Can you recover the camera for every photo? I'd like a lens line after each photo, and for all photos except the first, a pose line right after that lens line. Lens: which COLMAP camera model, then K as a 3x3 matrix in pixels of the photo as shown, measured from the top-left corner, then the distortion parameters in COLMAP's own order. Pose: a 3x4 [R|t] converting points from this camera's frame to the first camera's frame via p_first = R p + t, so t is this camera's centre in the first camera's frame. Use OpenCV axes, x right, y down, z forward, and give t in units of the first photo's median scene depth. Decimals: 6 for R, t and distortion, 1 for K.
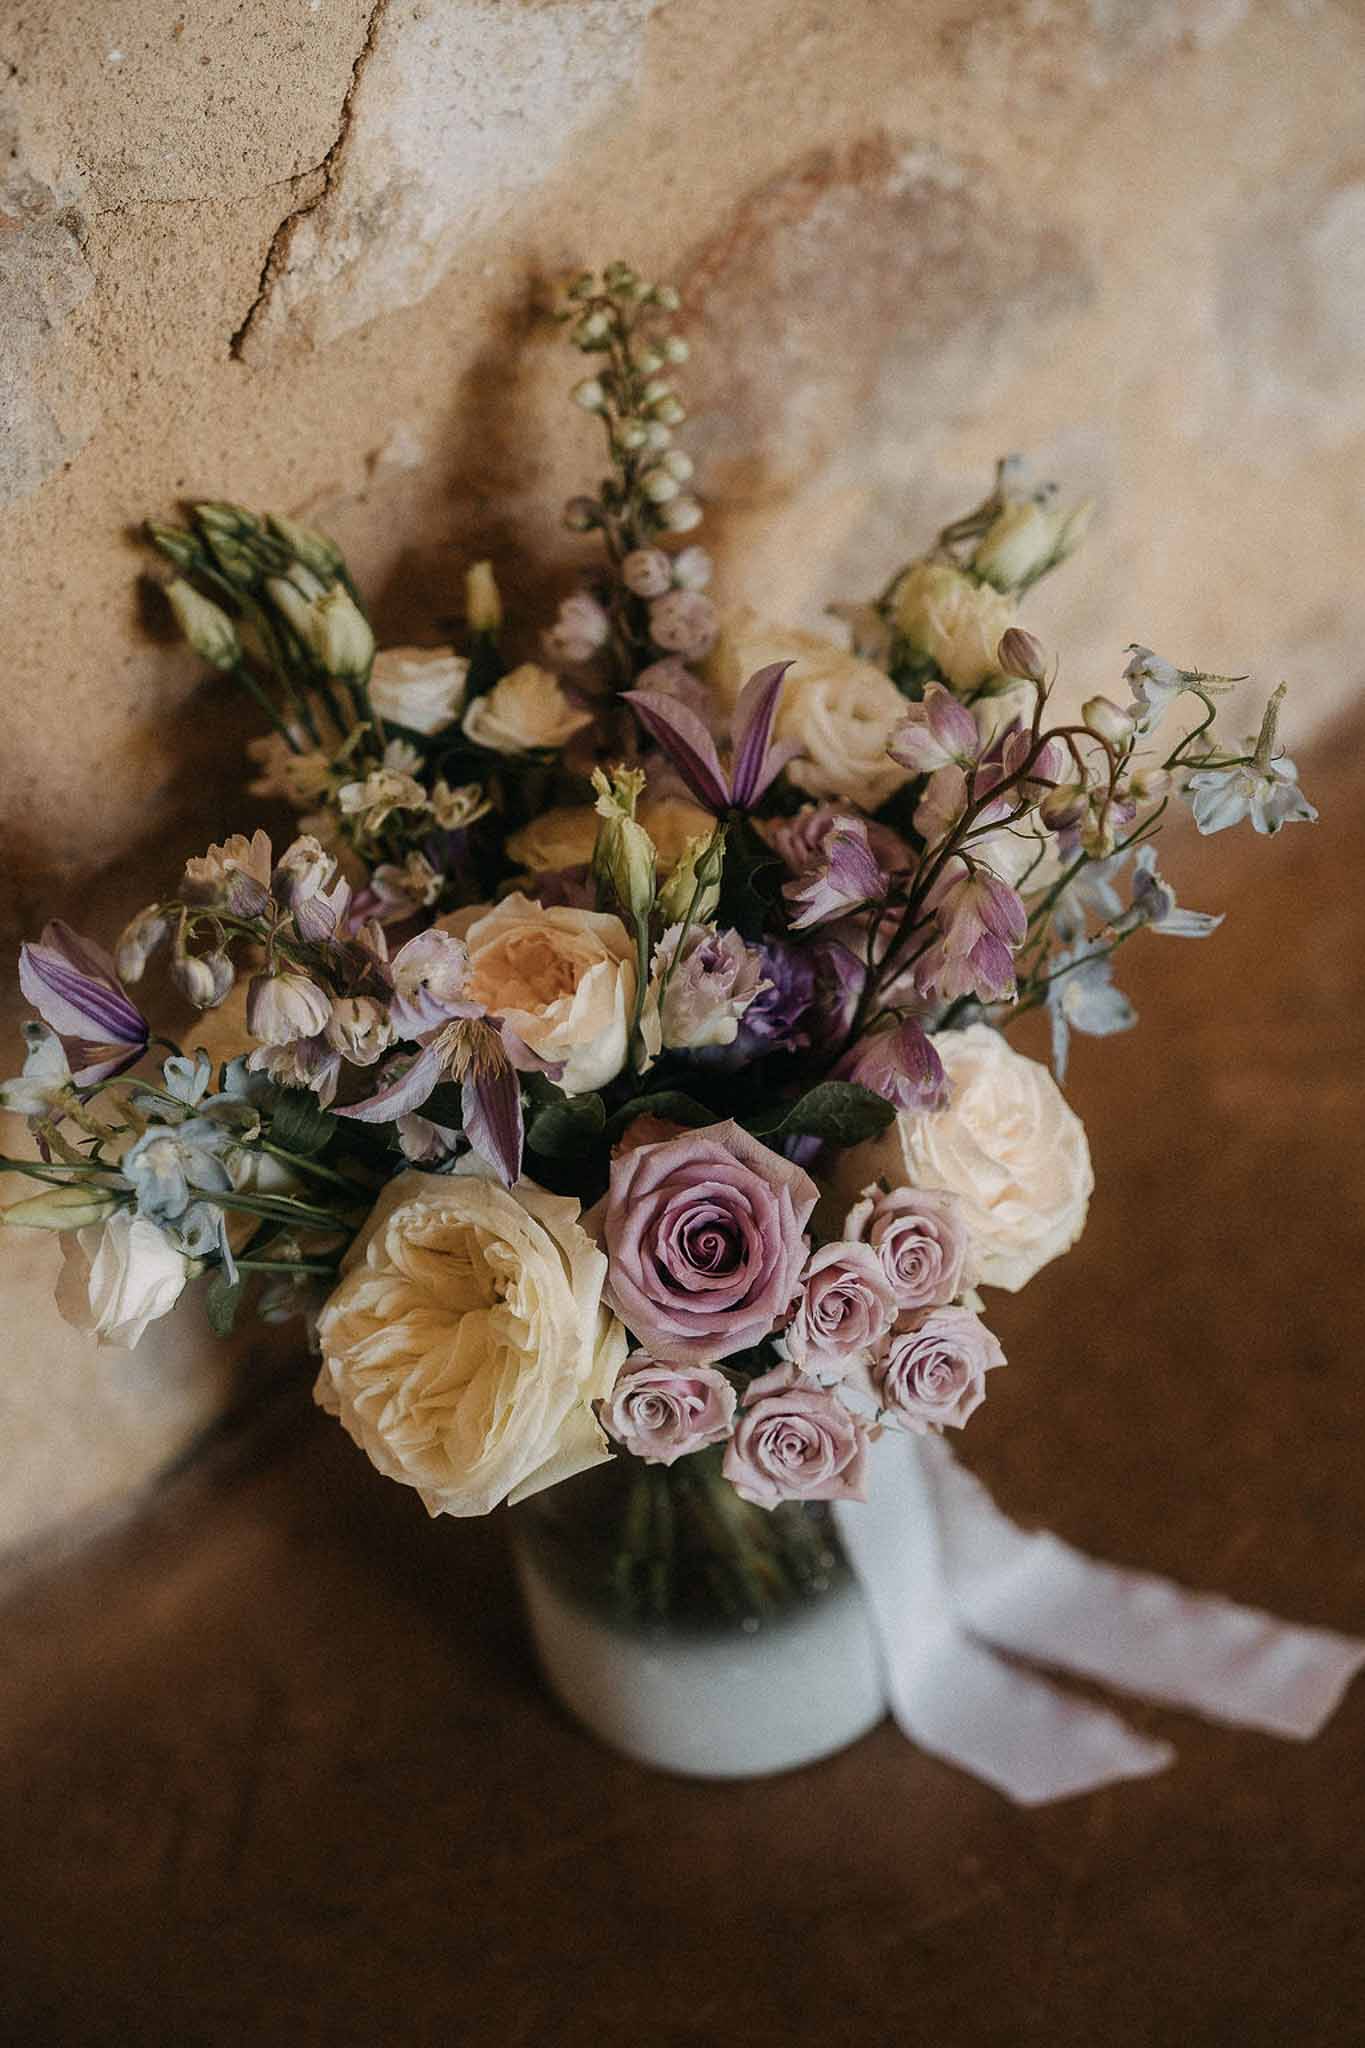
lens RADIAL K [[3944.3, 0, 682.5], [0, 3944.3, 1024.0], [0, 0, 1]] dist [0.444043, -2.949818]
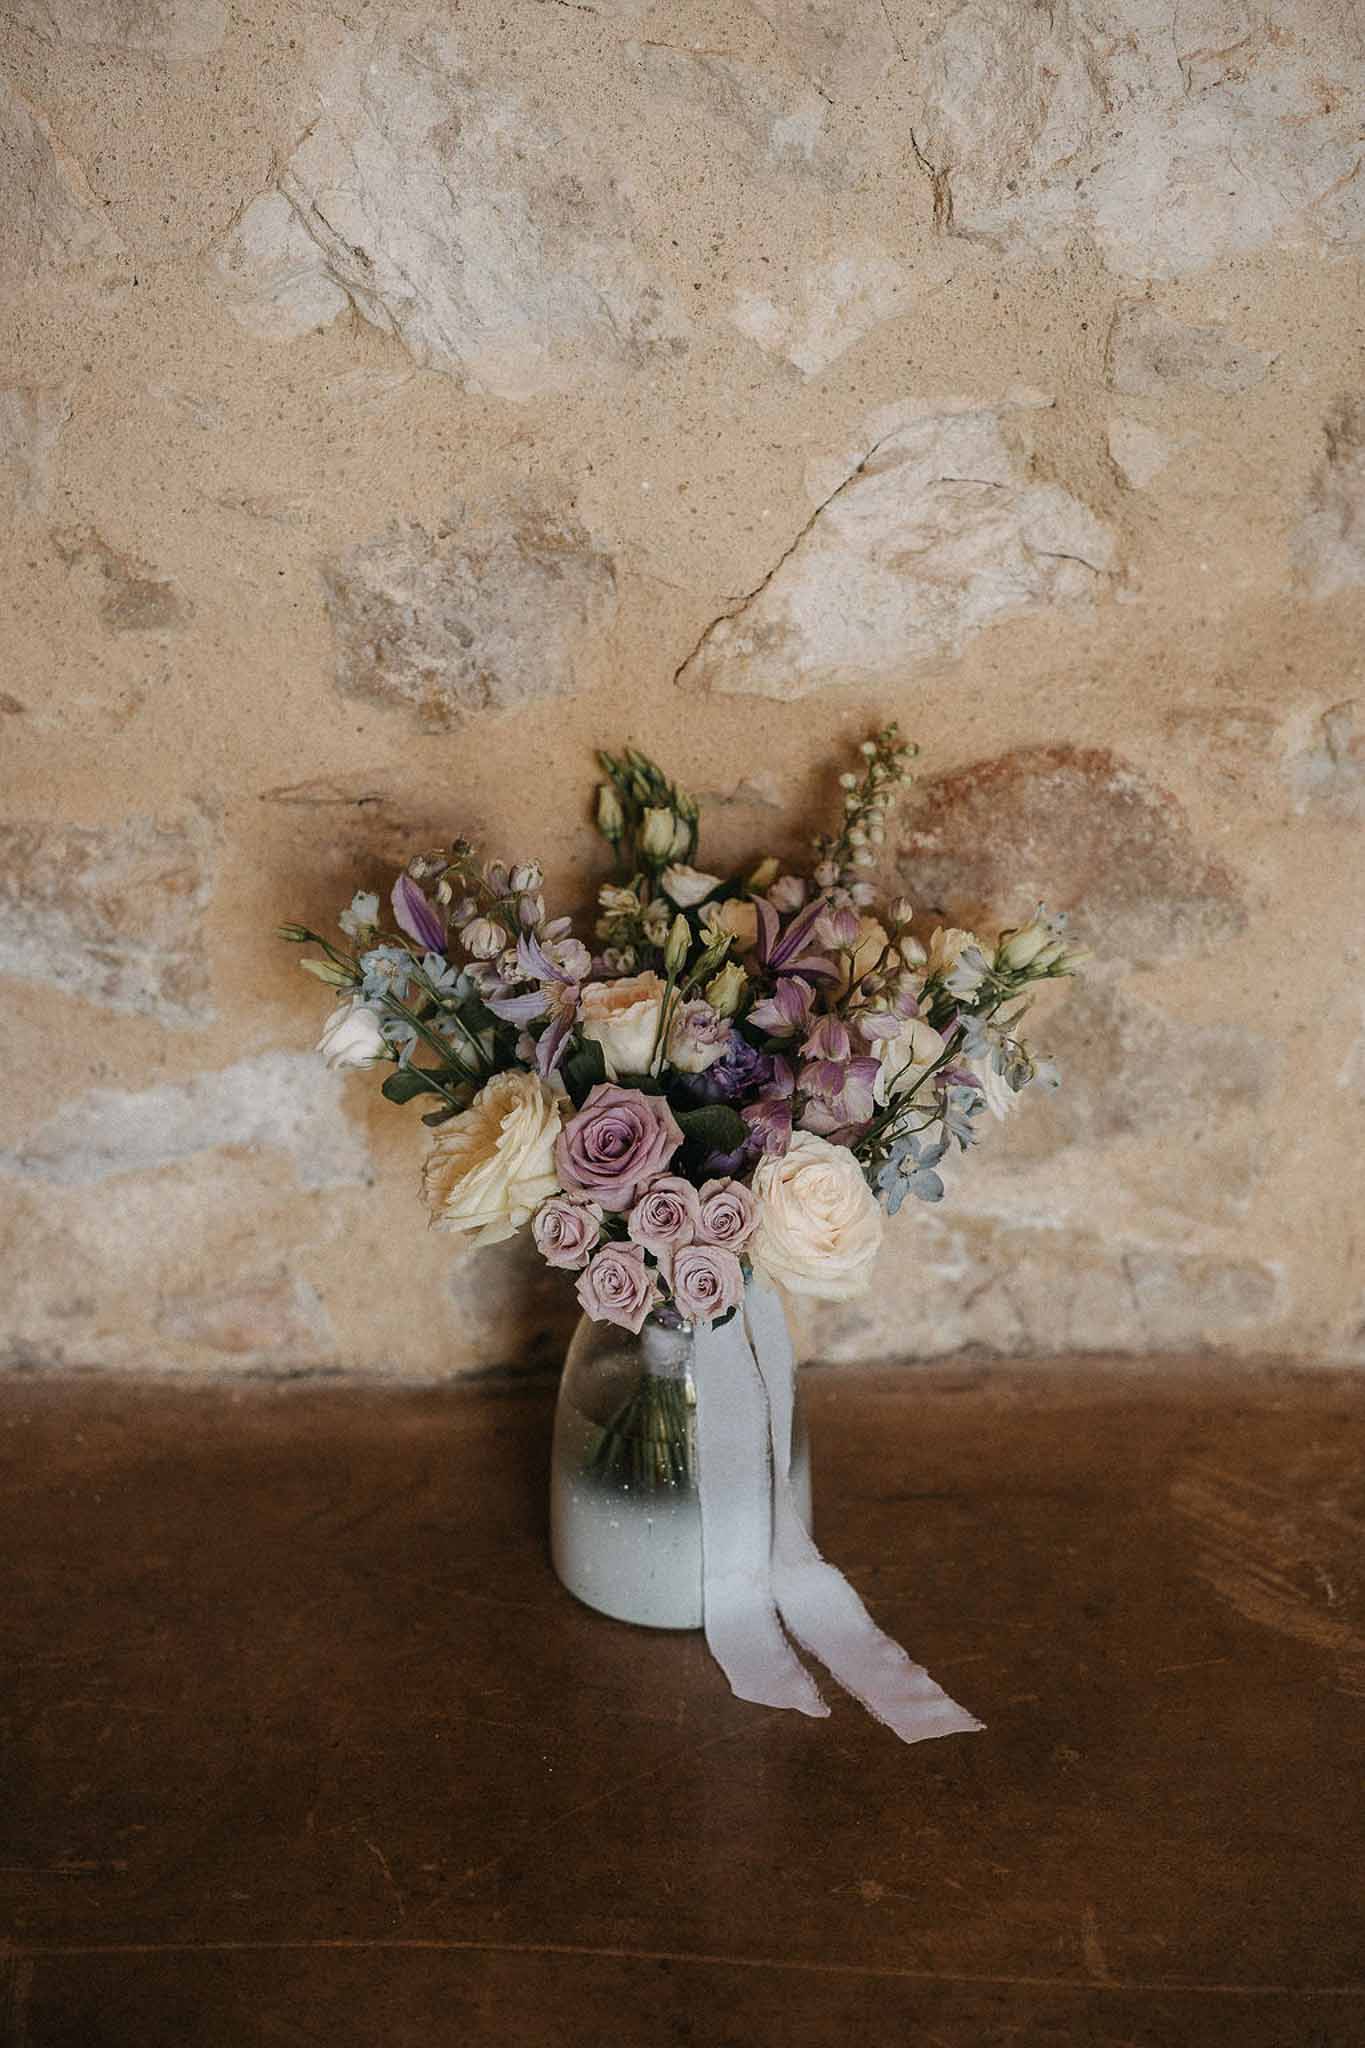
lens RADIAL K [[3944.3, 0, 682.5], [0, 3944.3, 1024.0], [0, 0, 1]] dist [0.444043, -2.949818]
pose [[0.806535, 0.356683, -0.471464, 0.799113], [-0.489732, 0.849819, -0.194861, 0.320008], [0.331156, 0.388053, 0.860088, -0.515335]]
